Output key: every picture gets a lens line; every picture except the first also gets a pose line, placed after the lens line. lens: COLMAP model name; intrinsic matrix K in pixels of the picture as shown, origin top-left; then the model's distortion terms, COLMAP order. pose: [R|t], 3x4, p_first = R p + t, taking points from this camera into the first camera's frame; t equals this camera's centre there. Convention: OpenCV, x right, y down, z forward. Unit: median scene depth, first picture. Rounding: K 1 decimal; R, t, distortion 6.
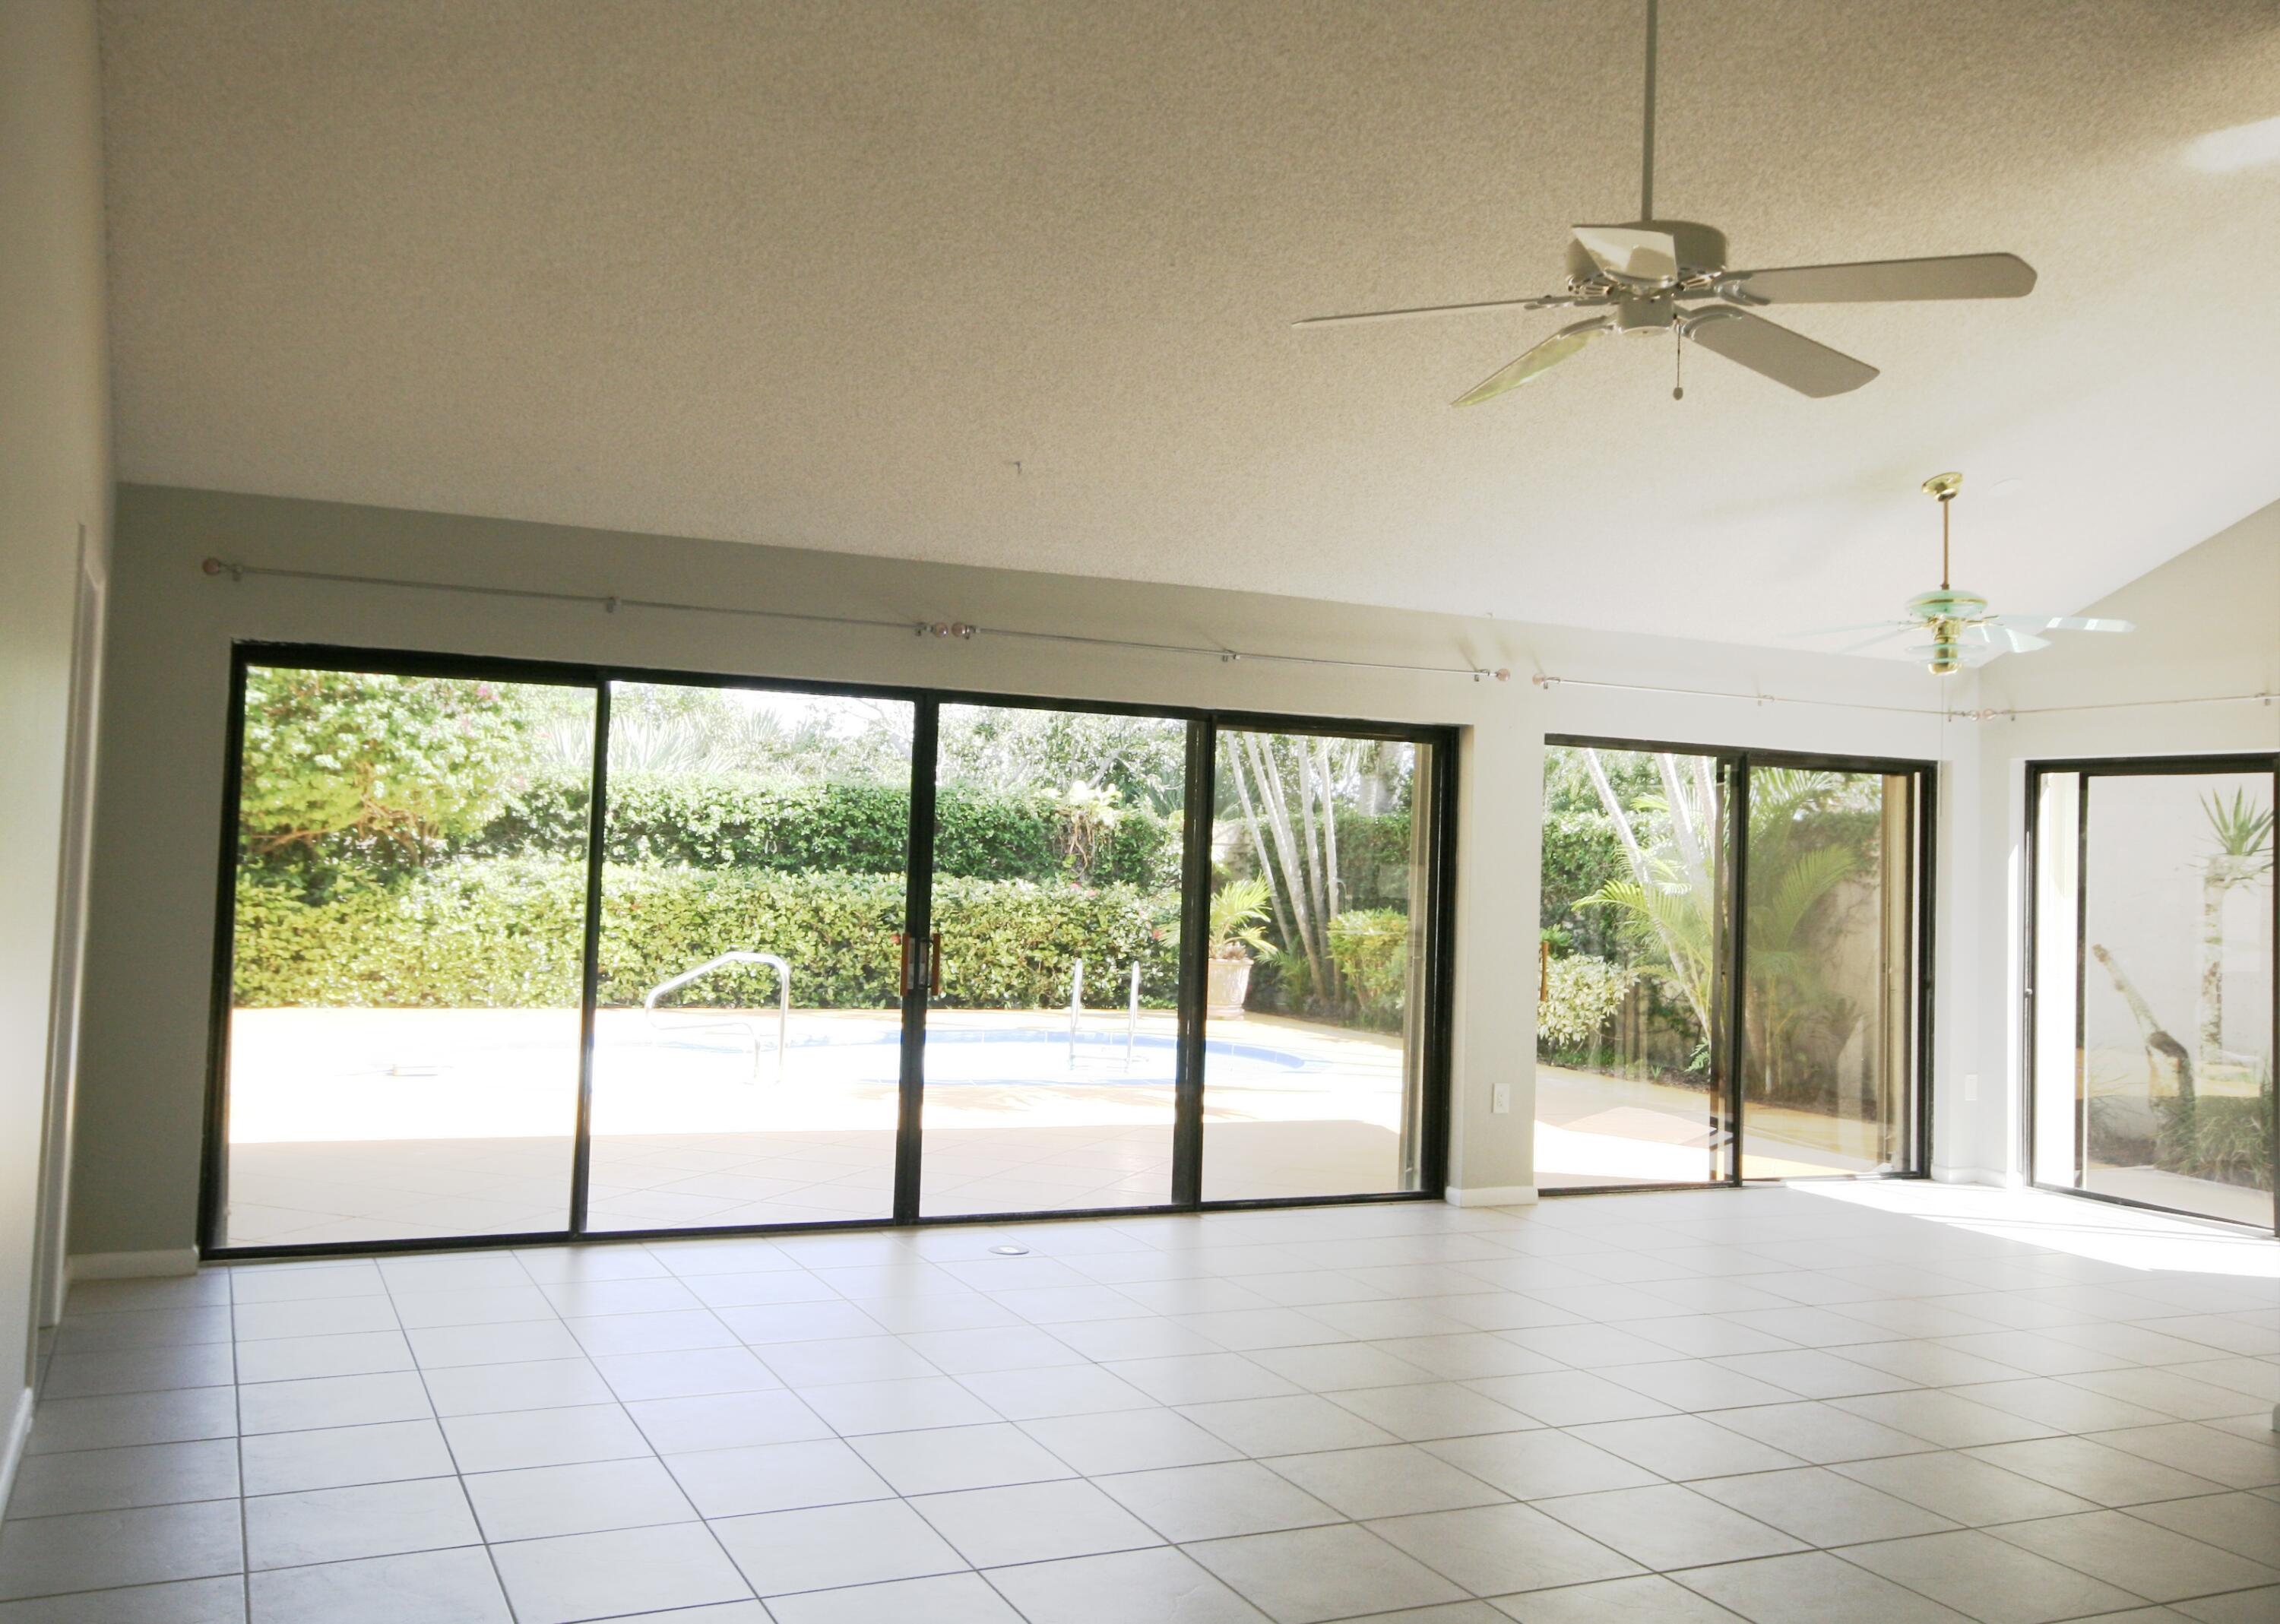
lens RADIAL K [[1925.1, 0, 1007.4], [0, 1925.1, 719.0], [0, 0, 1]] dist [-0.001262, 0.000638]
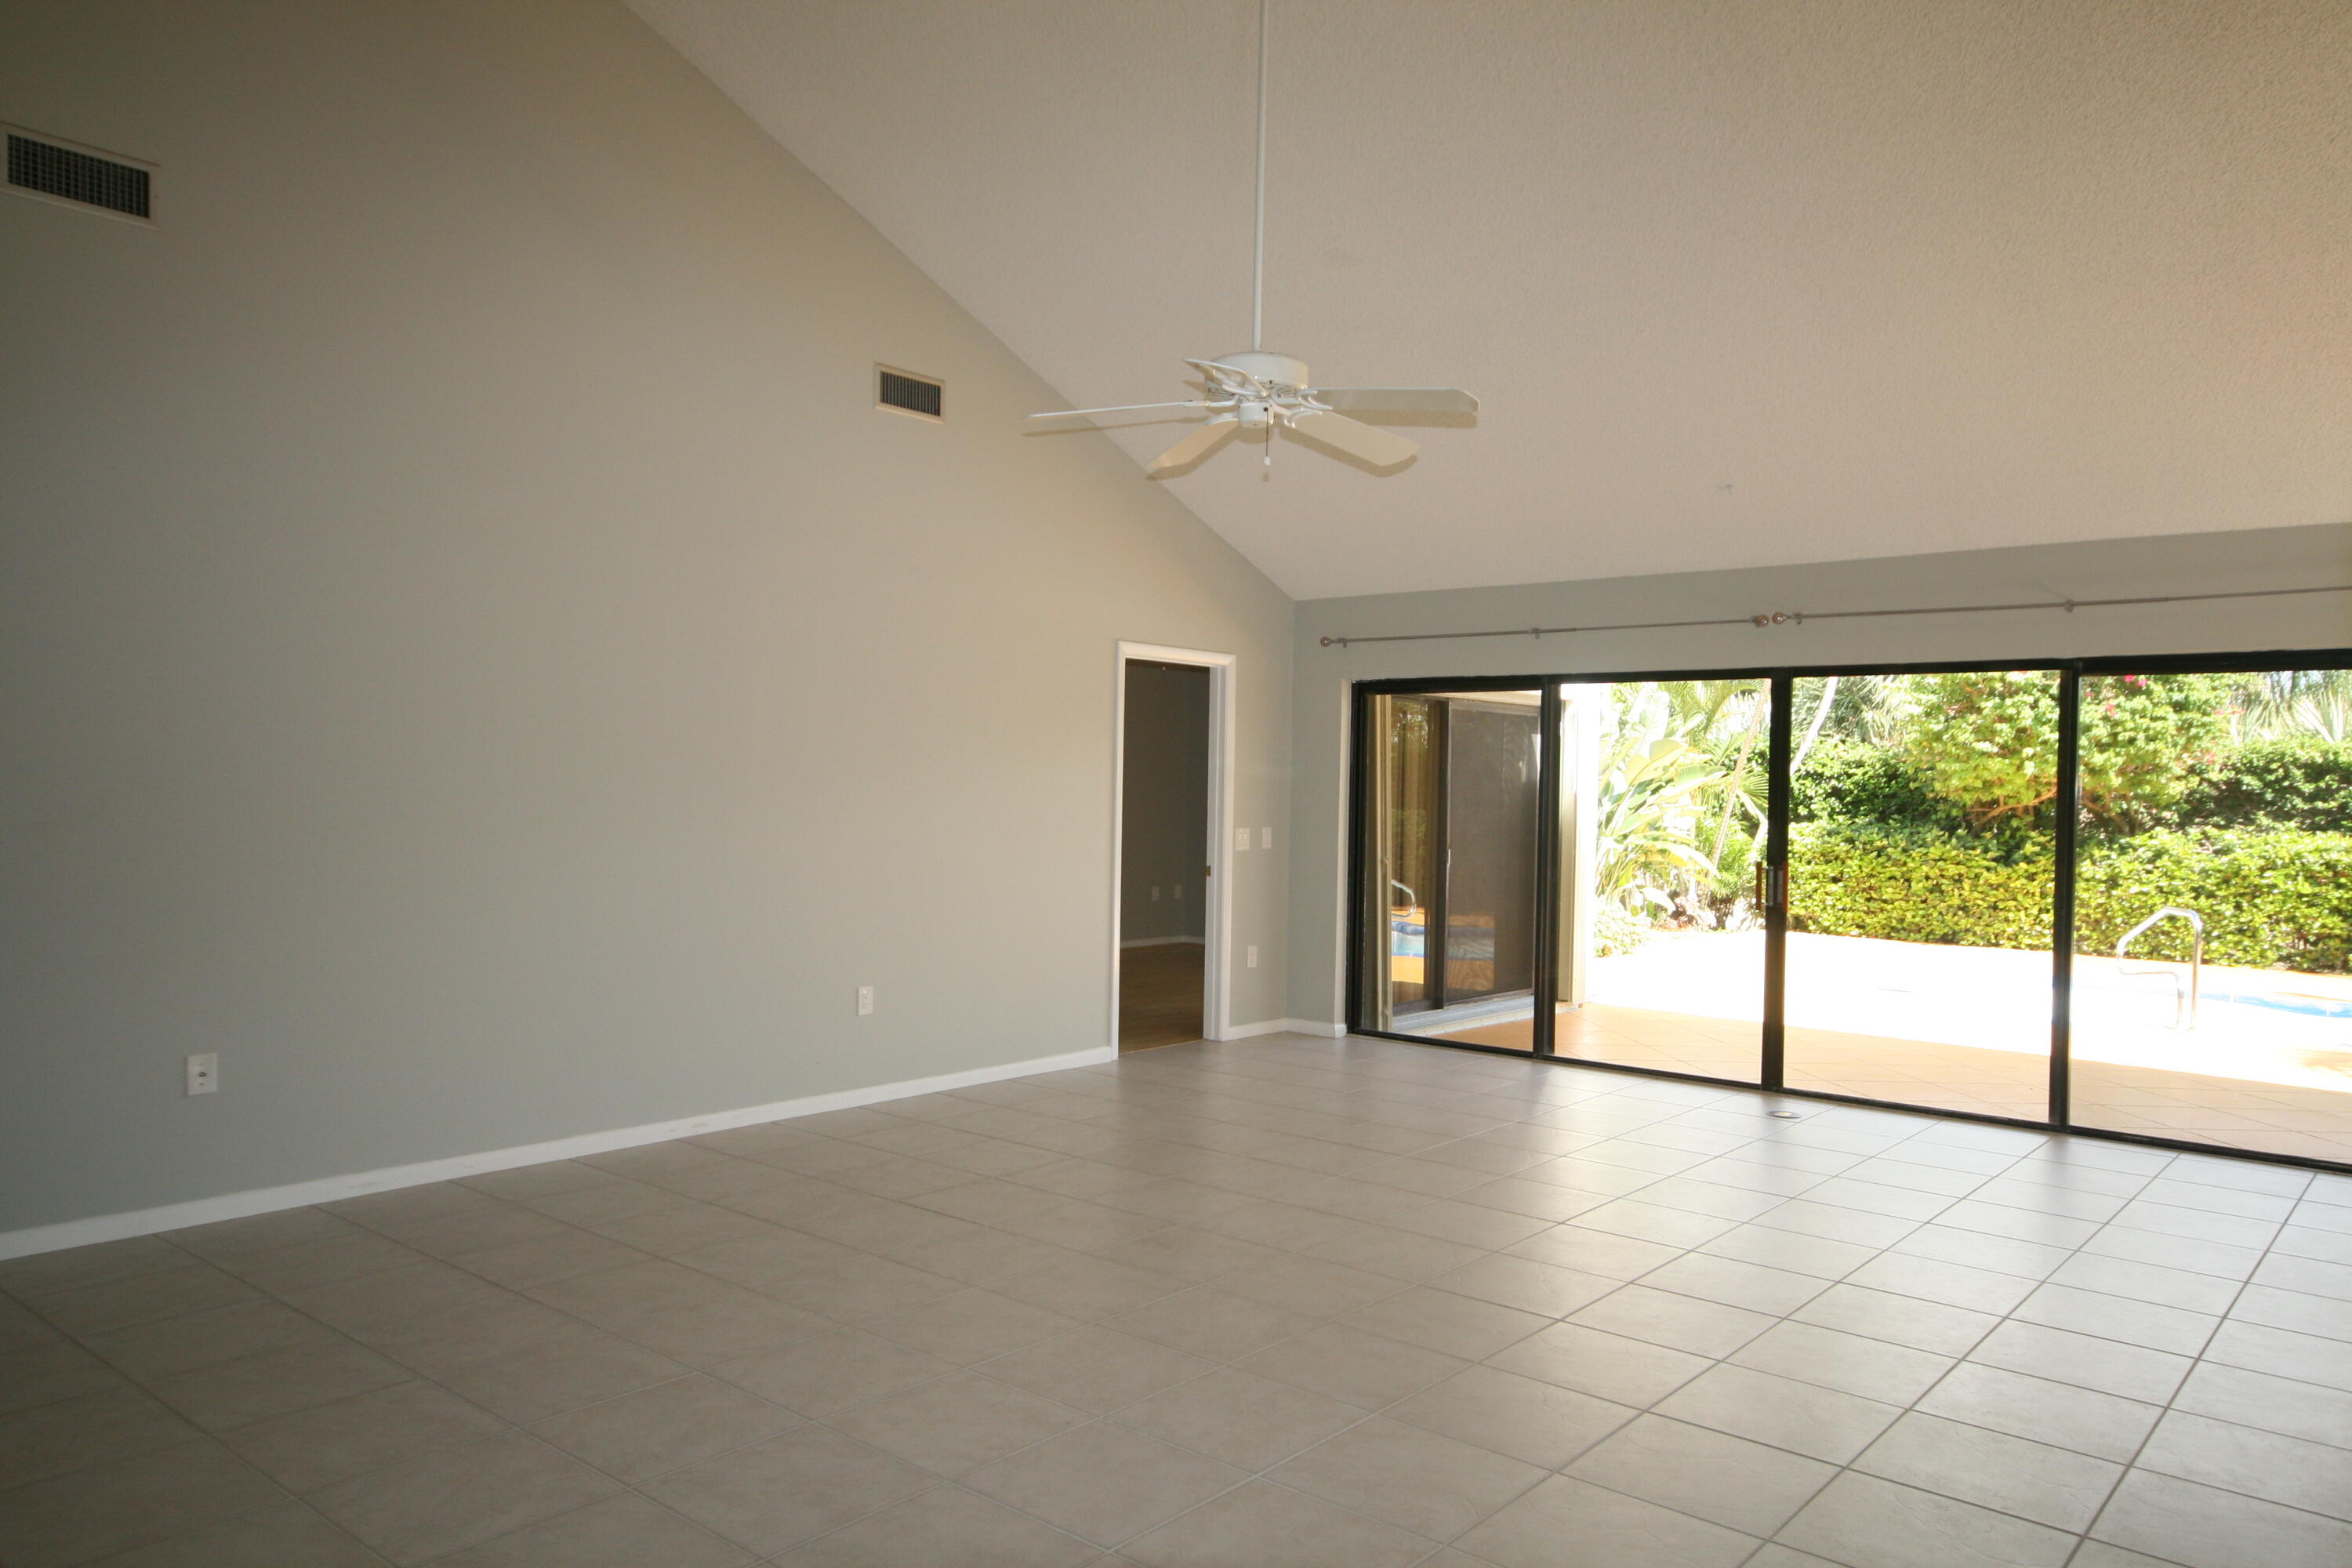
lens RADIAL K [[1584.5, 0, 1173.0], [0, 1584.5, 809.1], [0, 0, 1]] dist [0.006080, 0.004254]
pose [[0.449688, -0.011157, -0.893116, 0.300309], [0.055383, 0.998346, 0.015414, 0.016615], [0.891467, -0.056395, 0.449563, 0.080285]]
